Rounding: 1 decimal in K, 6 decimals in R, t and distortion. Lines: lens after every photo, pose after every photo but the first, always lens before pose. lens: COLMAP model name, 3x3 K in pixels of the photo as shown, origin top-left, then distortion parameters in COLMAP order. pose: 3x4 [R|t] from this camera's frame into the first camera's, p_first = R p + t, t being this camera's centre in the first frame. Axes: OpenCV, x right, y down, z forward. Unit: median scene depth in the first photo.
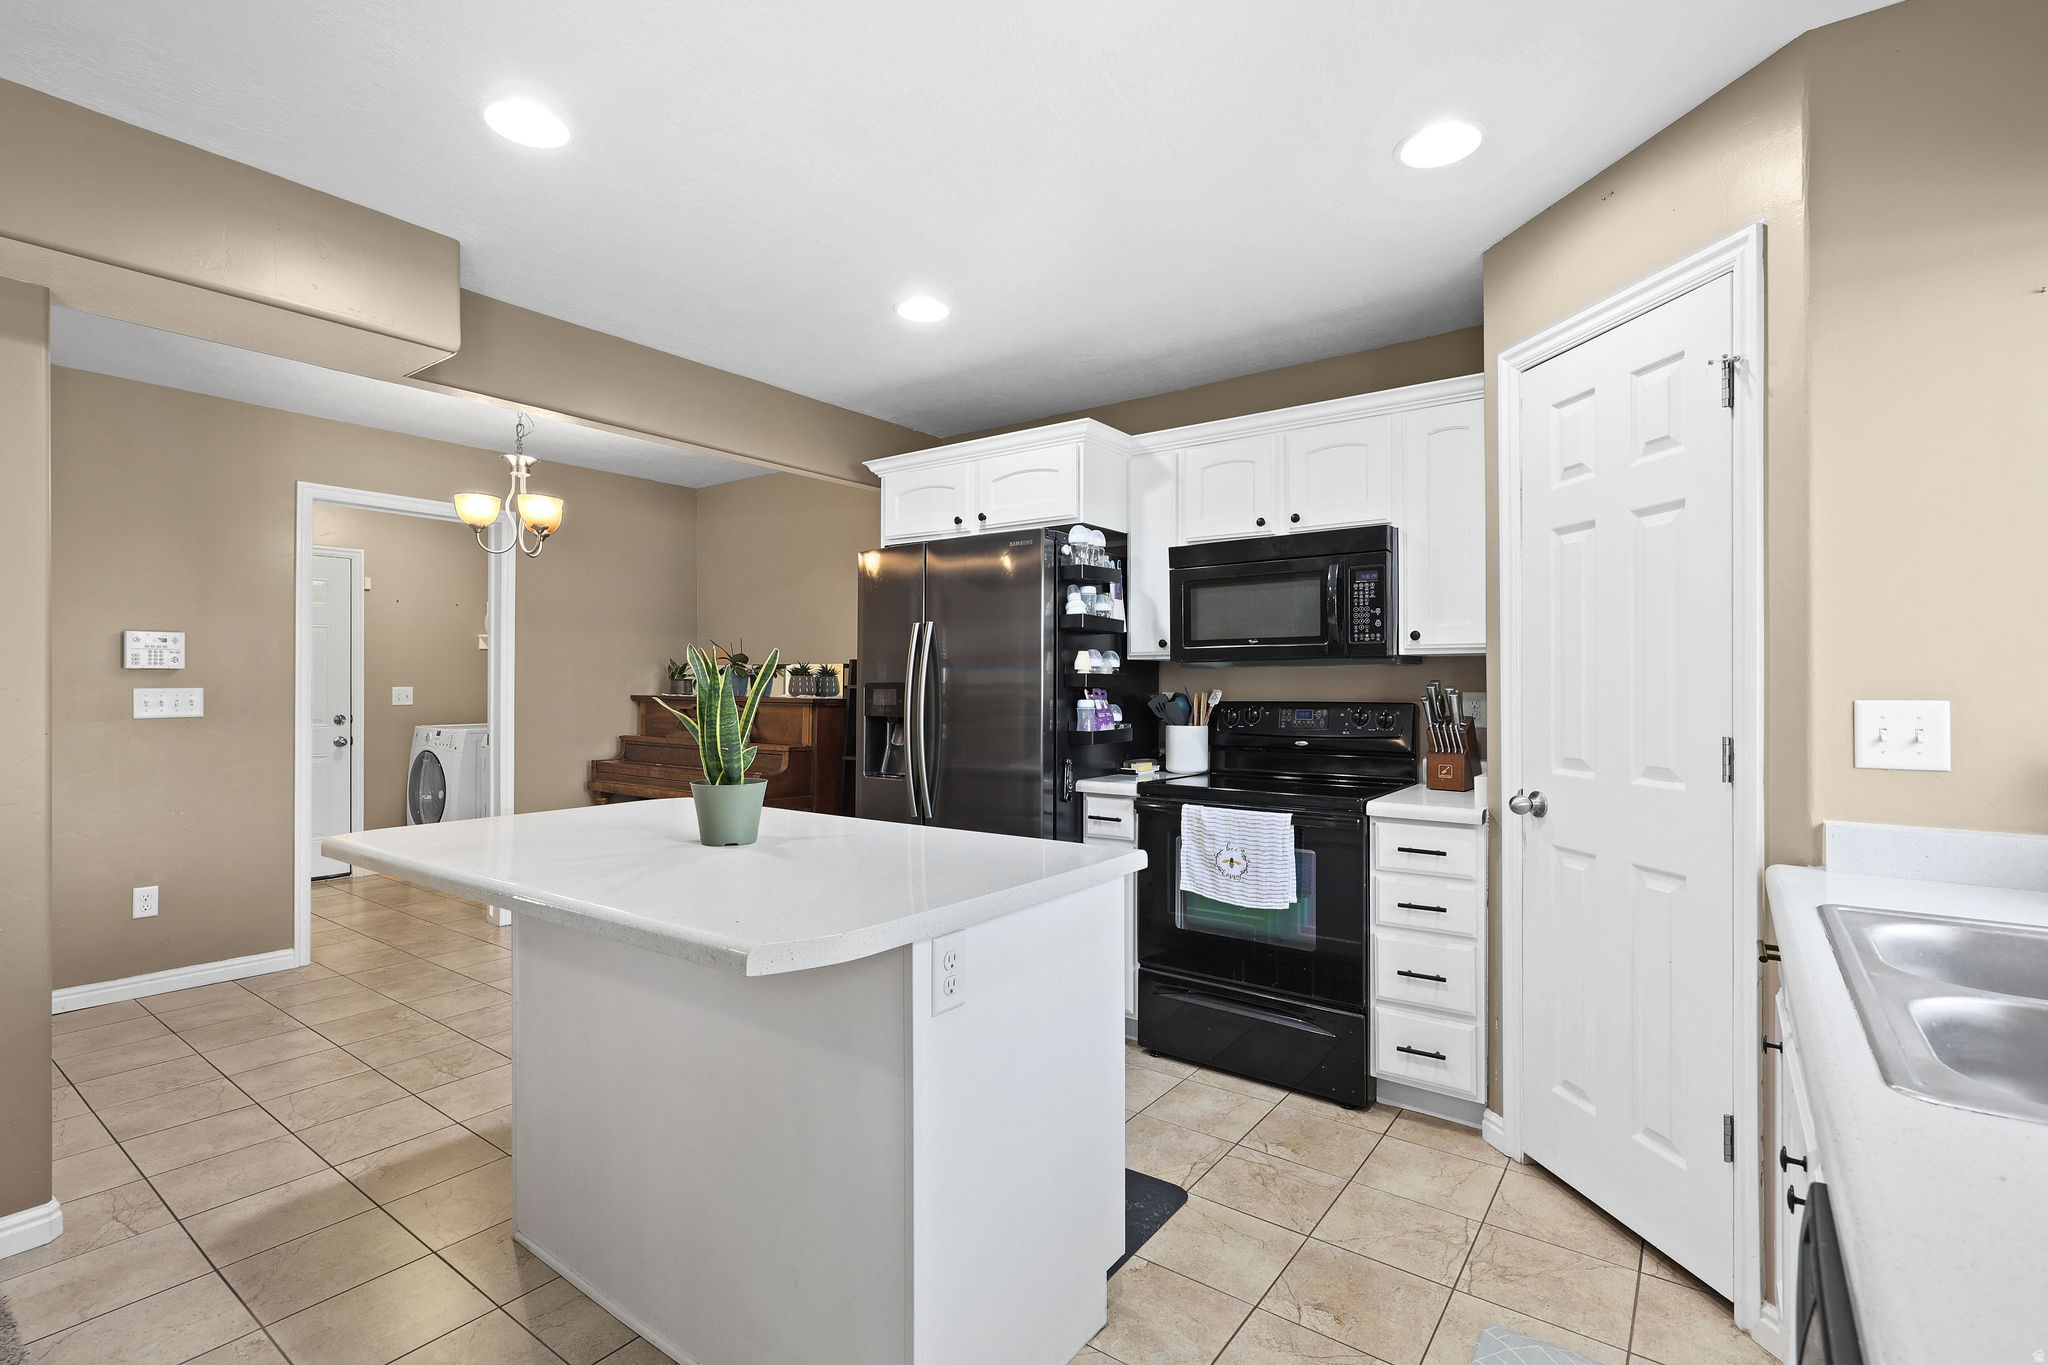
lens RADIAL K [[939.3, 0, 1040.4], [0, 939.3, 678.4], [0, 0, 1]] dist [-0.000321, -0.001847]
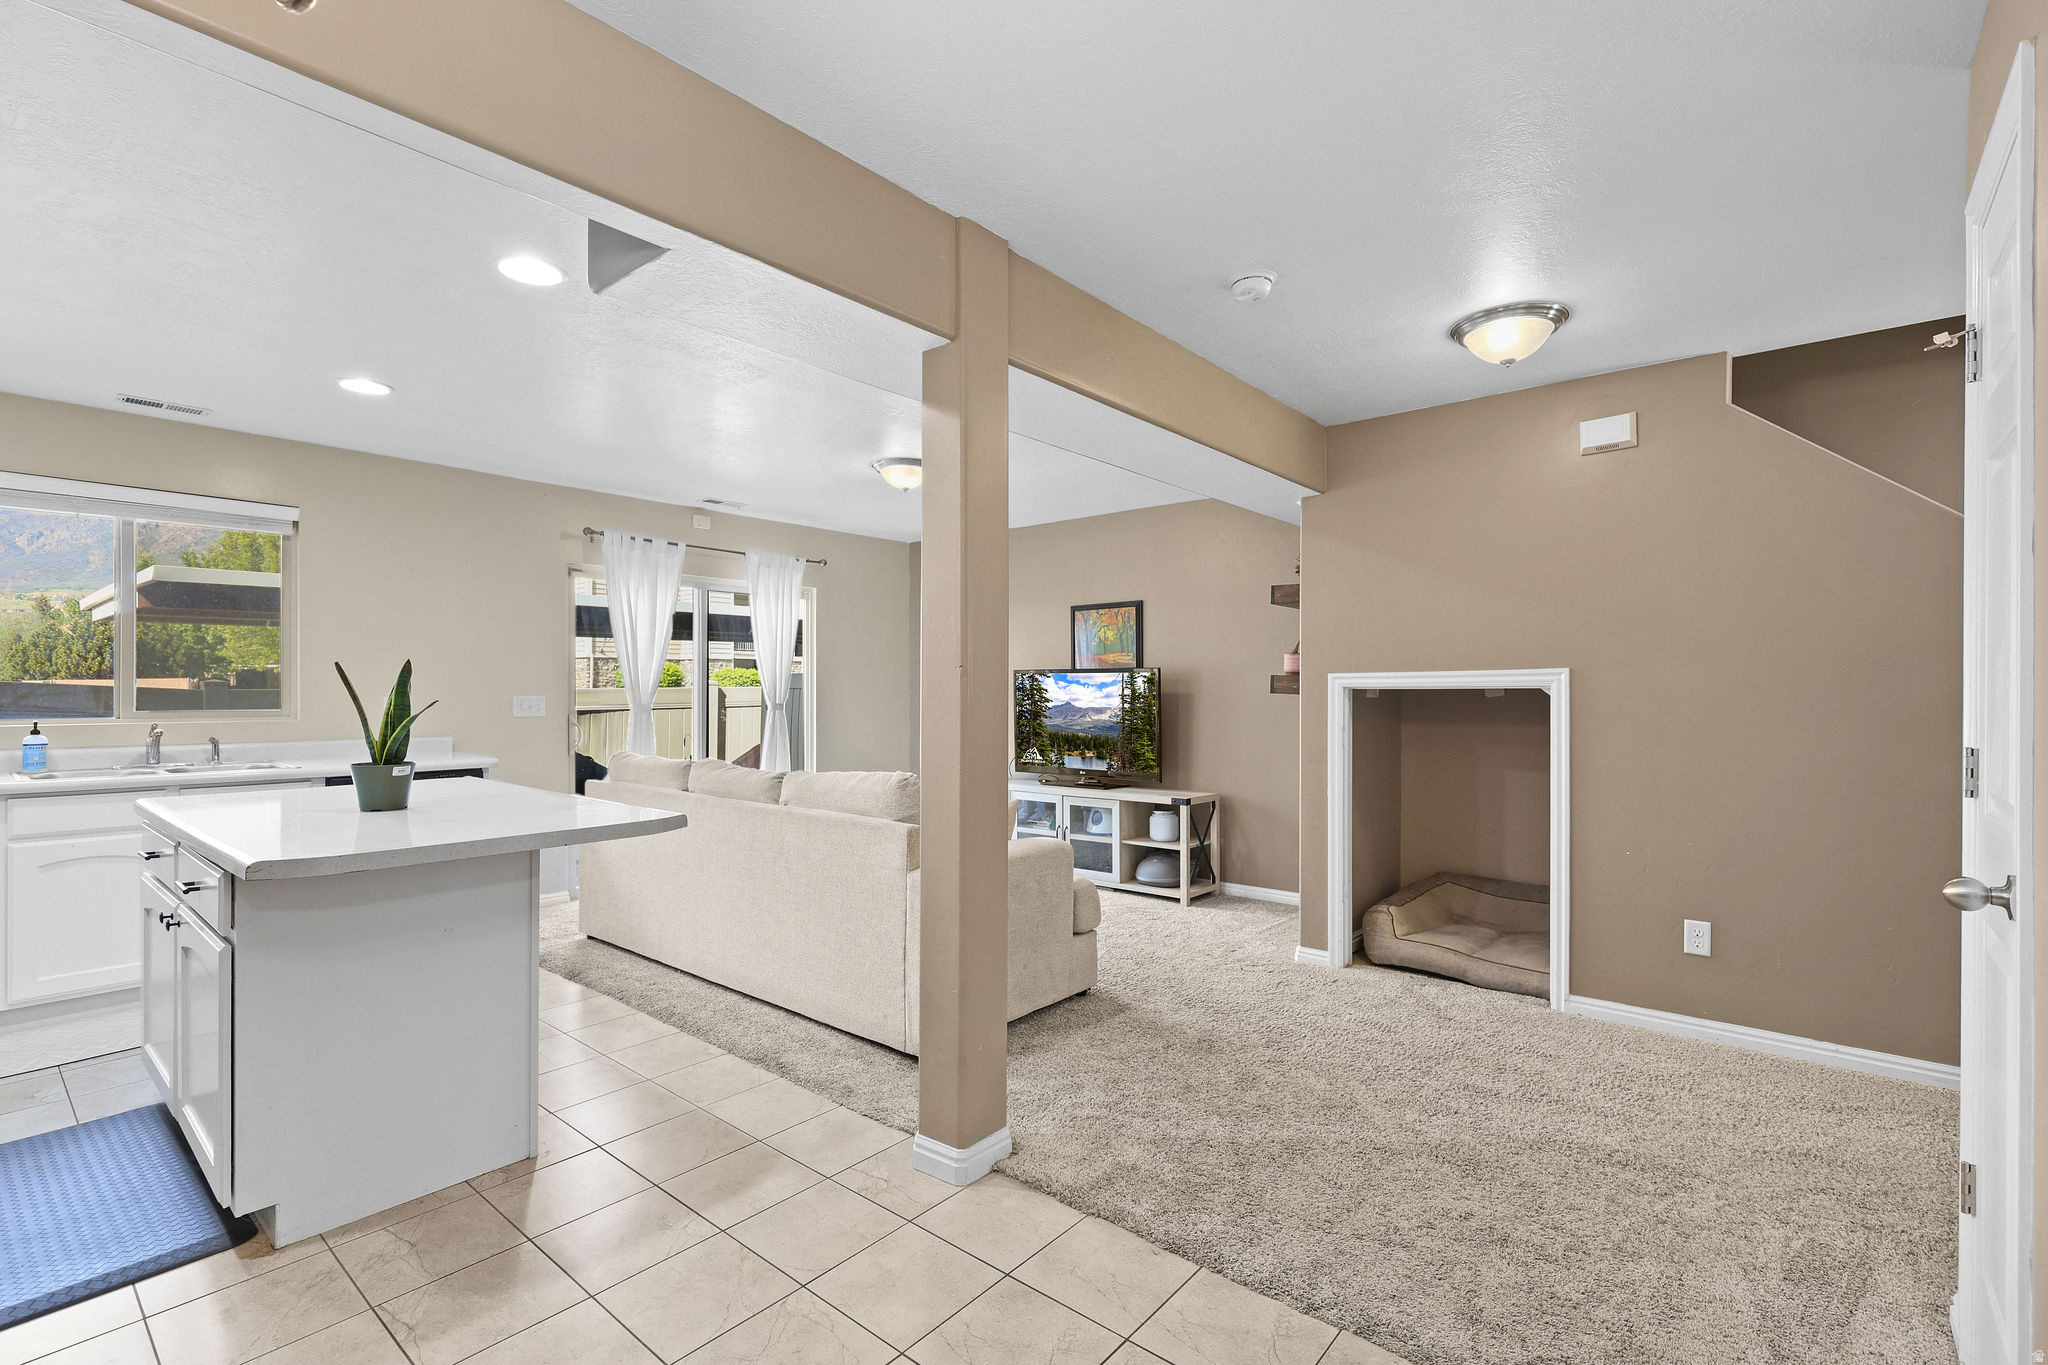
lens RADIAL K [[939.3, 0, 1022.7], [0, 939.3, 693.5], [0, 0, 1]] dist [-0.000321, -0.001847]
pose [[-0.997811, -0.001863, 0.066102, -0.793944], [-0.002069, 0.999993, -0.003047, 0.007834], [-0.066096, -0.003177, -0.997808, 1.360379]]
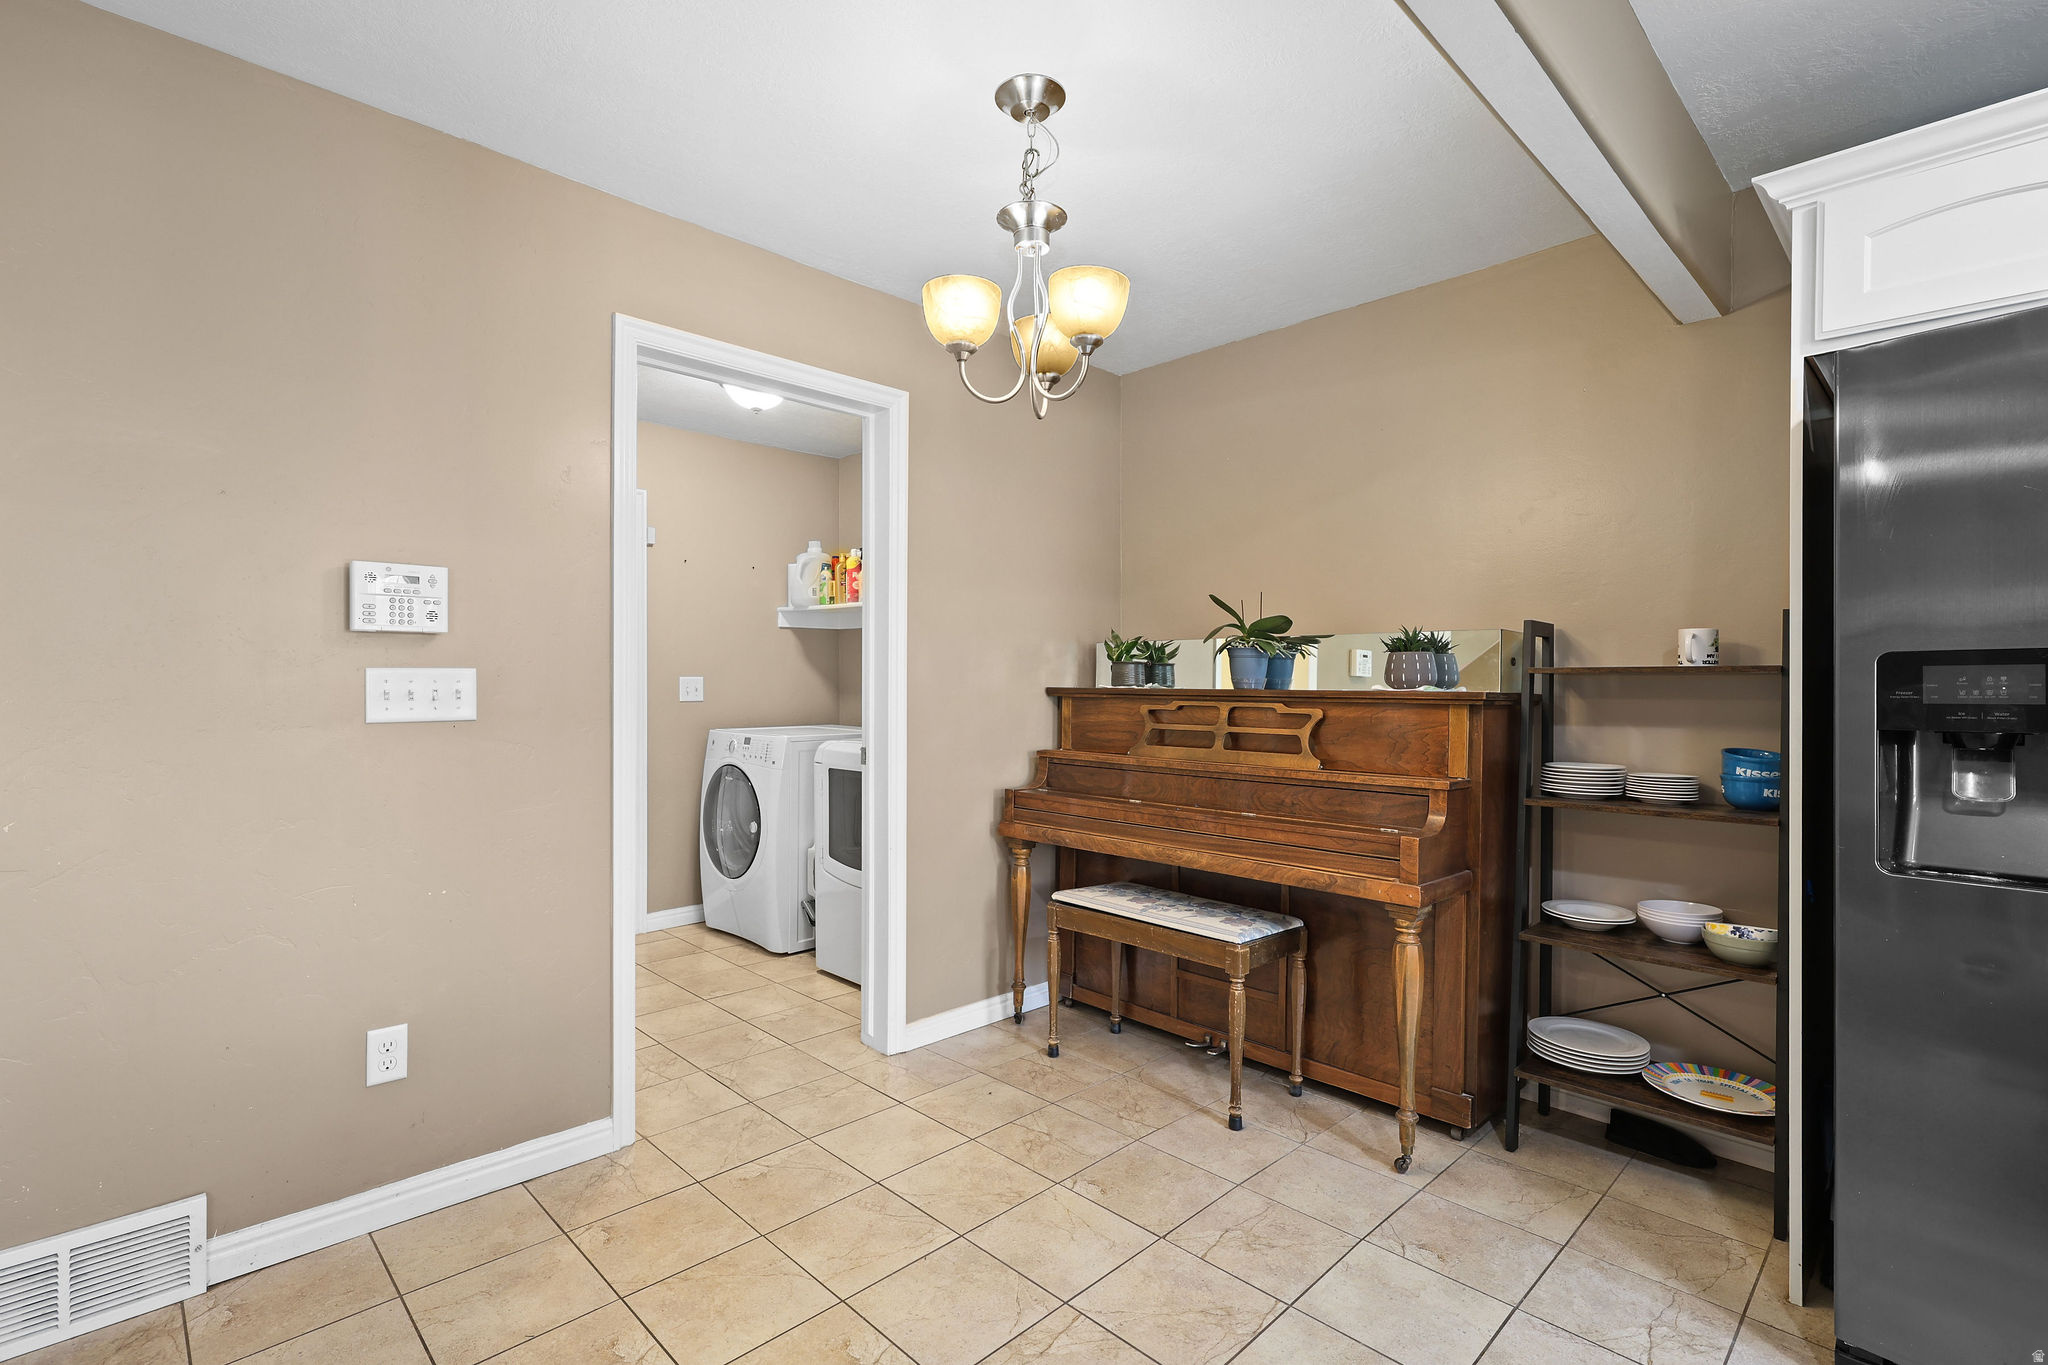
lens RADIAL K [[939.3, 0, 1019.4], [0, 939.3, 685.9], [0, 0, 1]] dist [-0.000321, -0.001847]
pose [[0.986651, 0.001720, -0.162842, -0.539732], [-0.000268, 0.999960, 0.008942, 0.017577], [0.162851, -0.008779, 0.986612, 0.560754]]
